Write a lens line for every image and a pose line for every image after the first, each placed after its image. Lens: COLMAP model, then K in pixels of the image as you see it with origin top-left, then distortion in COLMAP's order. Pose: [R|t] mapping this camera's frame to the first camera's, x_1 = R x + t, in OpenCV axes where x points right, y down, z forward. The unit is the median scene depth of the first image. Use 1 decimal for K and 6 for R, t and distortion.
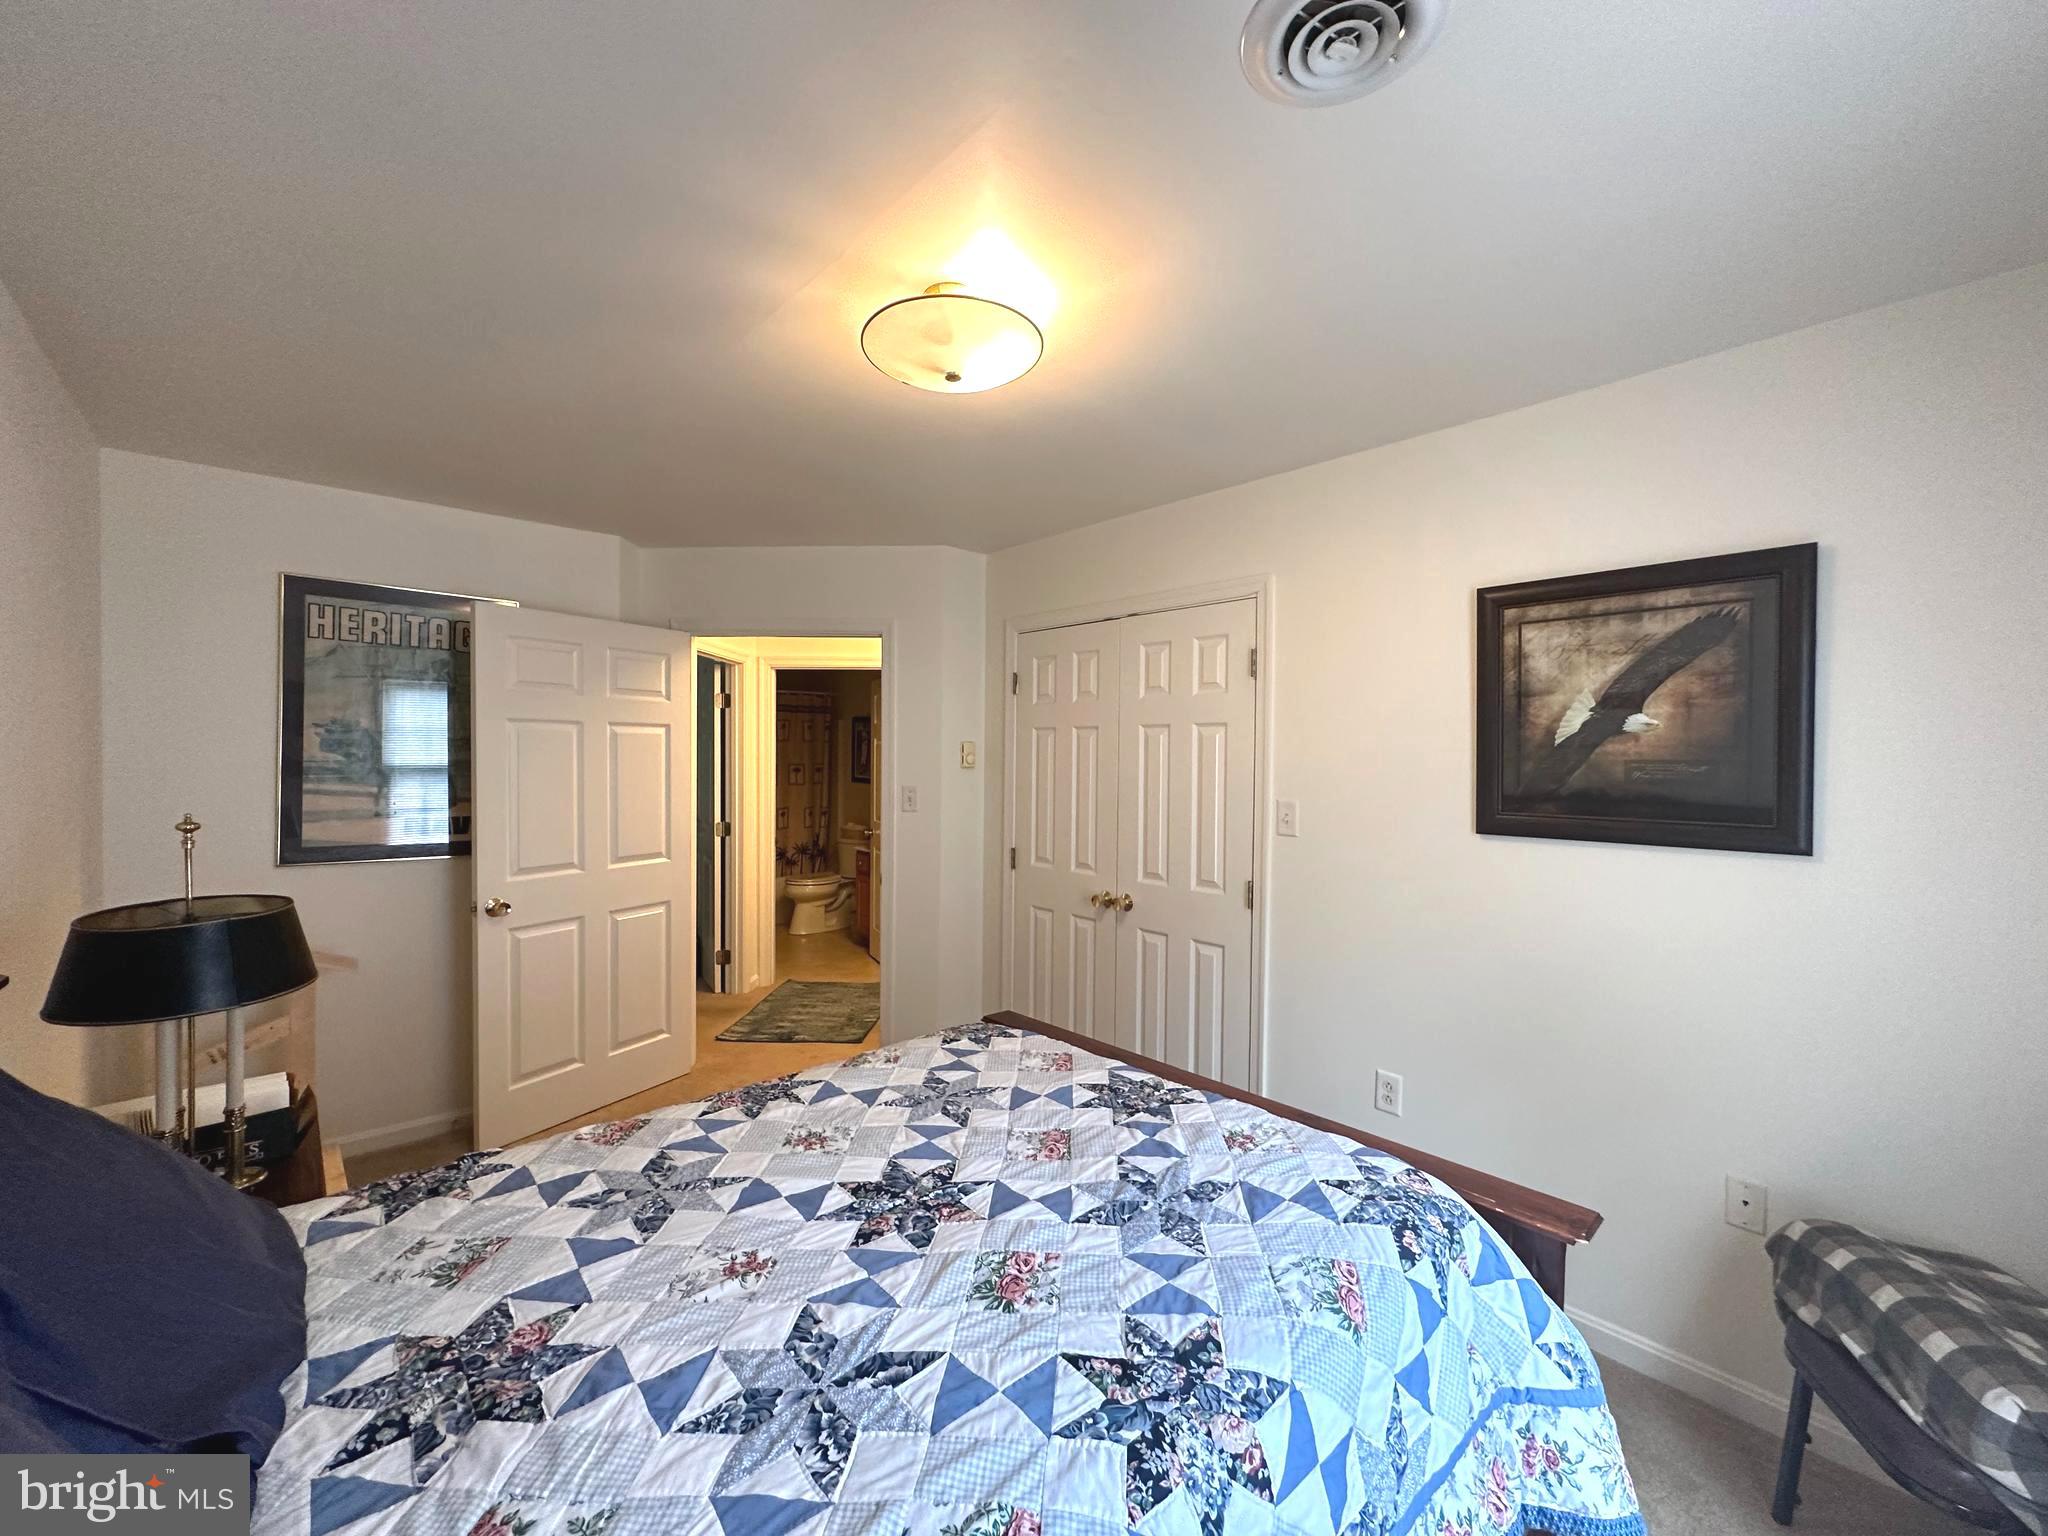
lens RADIAL K [[818.1, 0, 1023.9], [0, 818.1, 764.3], [0, 0, 1]] dist [-0.003511, 0.001373]
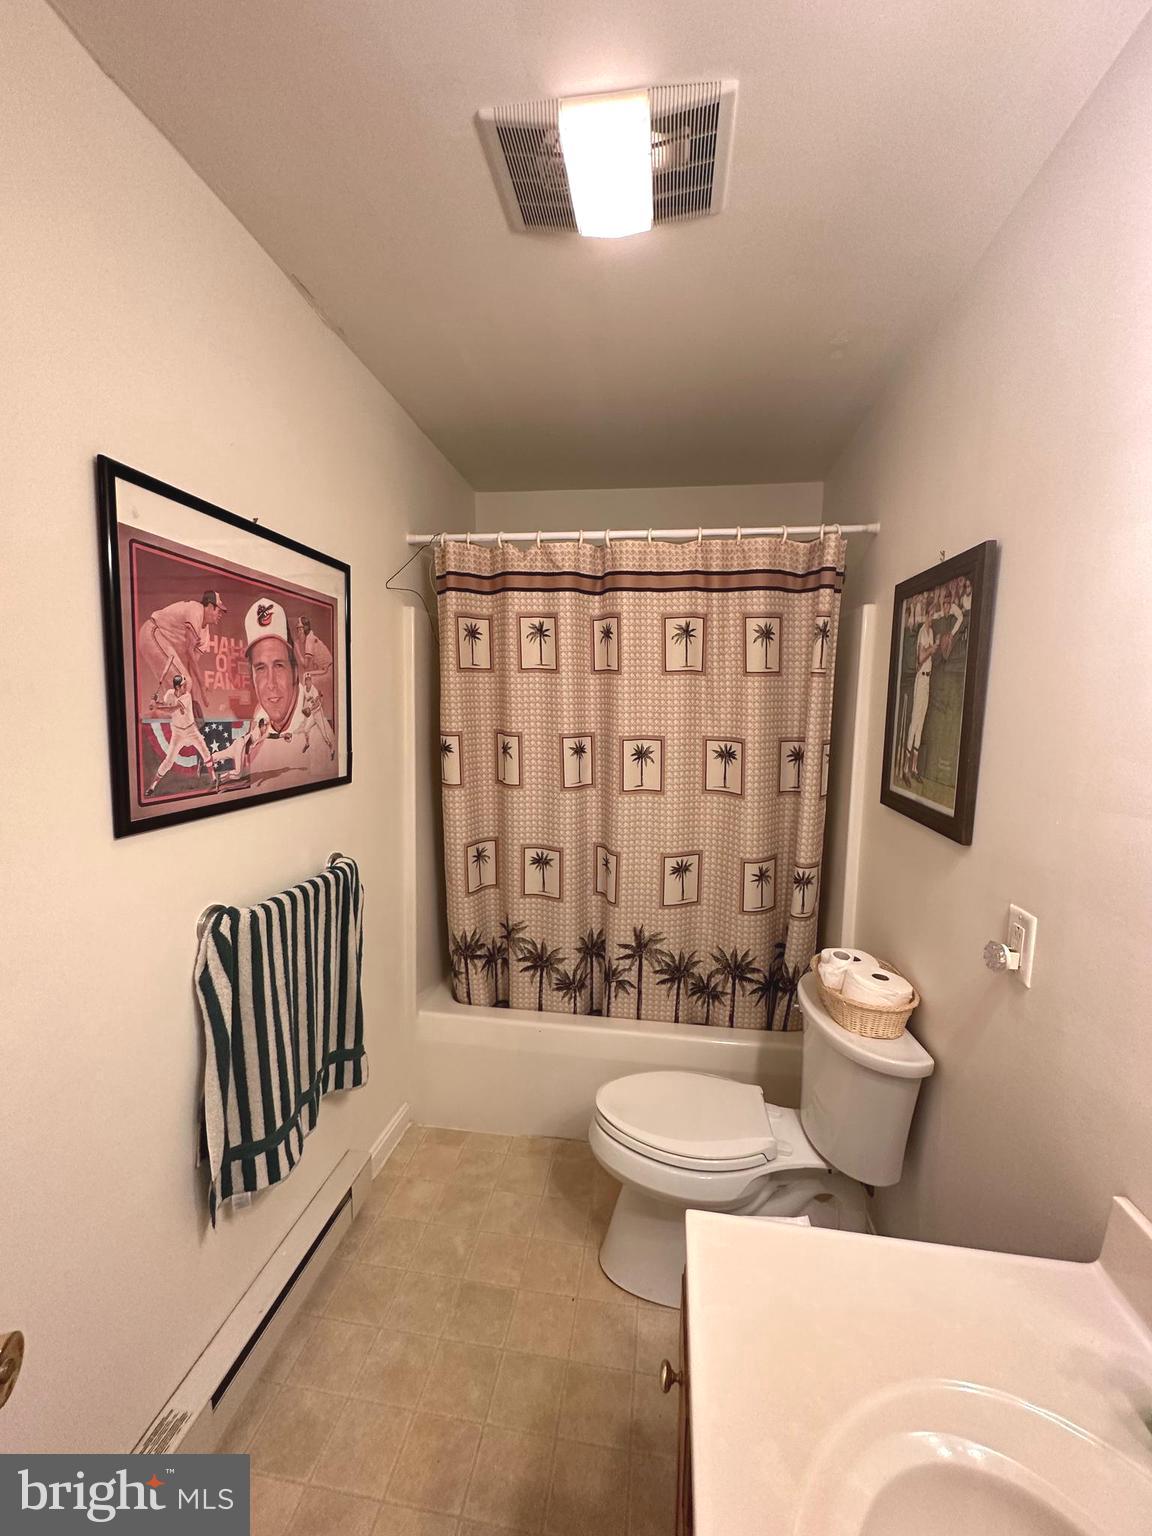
lens RADIAL K [[613.6, 0, 577.0], [0, 613.6, 761.2], [0, 0, 1]] dist [-0.003511, 0.001373]
pose [[0.623726, 0.075428, -0.777995, -0.105092], [-0.021553, 0.996614, 0.079344, -0.009900], [0.781346, -0.032721, 0.623240, 0.767481]]
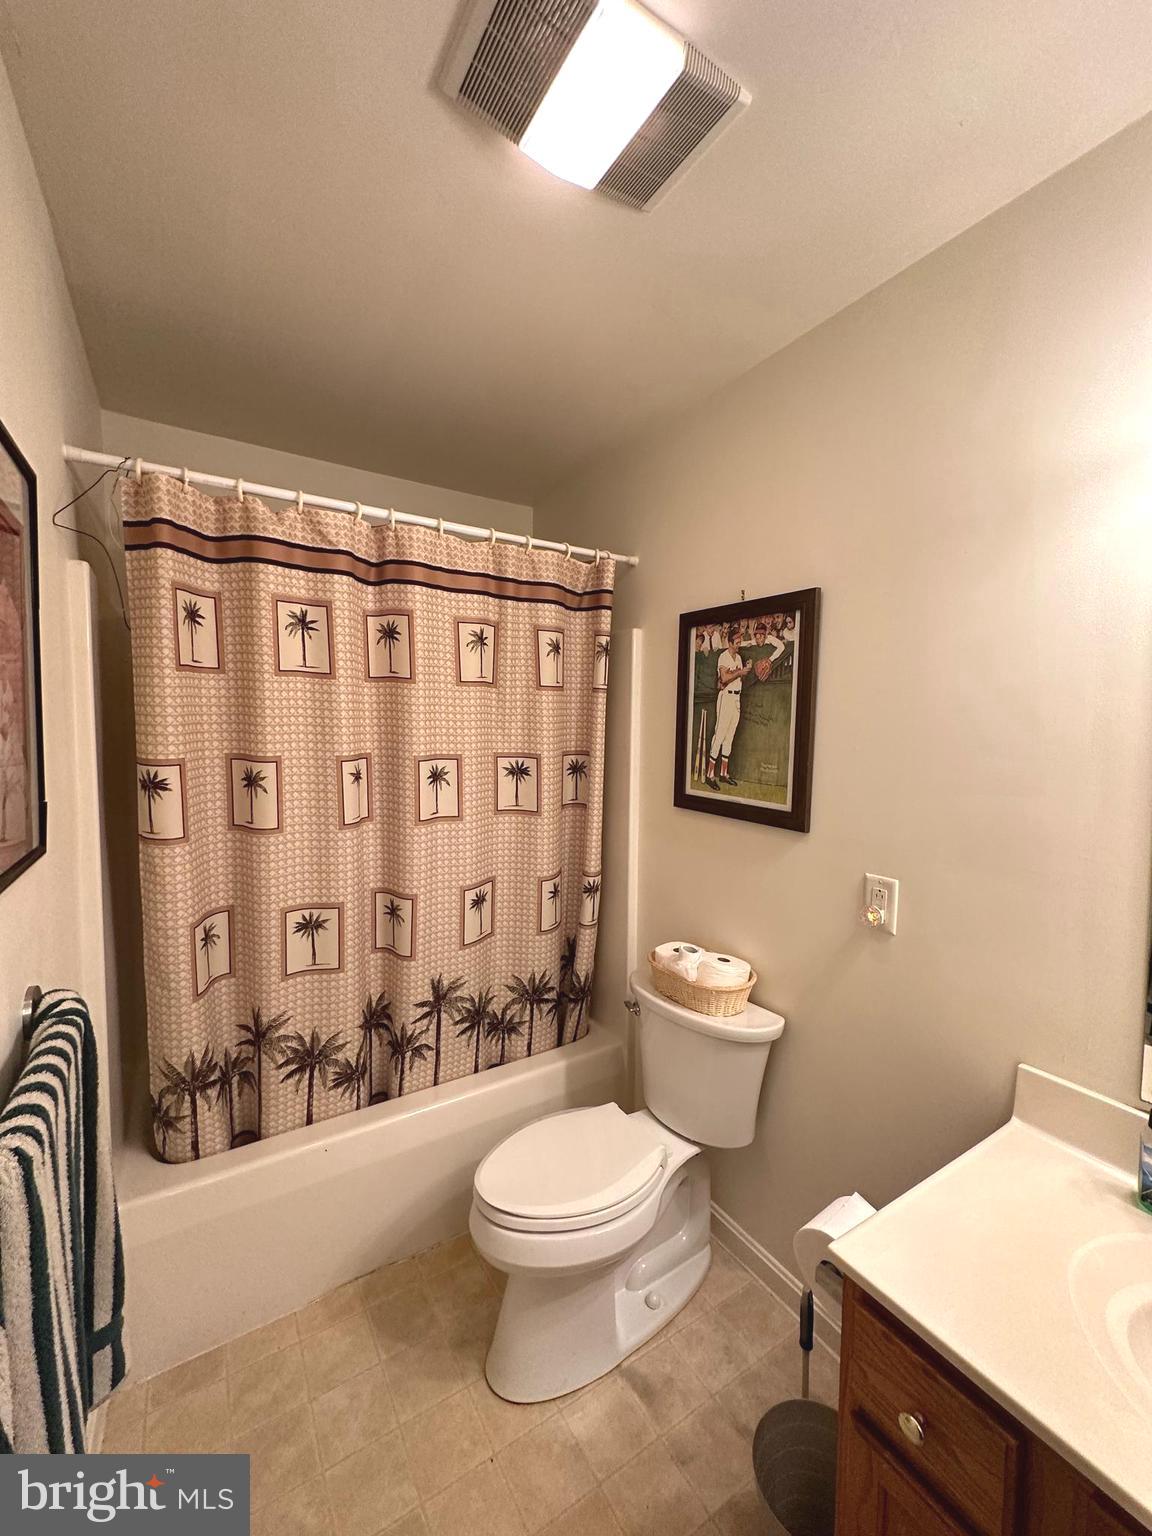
lens RADIAL K [[613.6, 0, 576.3], [0, 613.6, 761.9], [0, 0, 1]] dist [-0.003511, 0.001373]
pose [[0.981170, 0.015377, -0.192533, -0.200731], [-0.007005, 0.999003, 0.044089, -0.008246], [0.193019, -0.041910, 0.980300, 0.739861]]
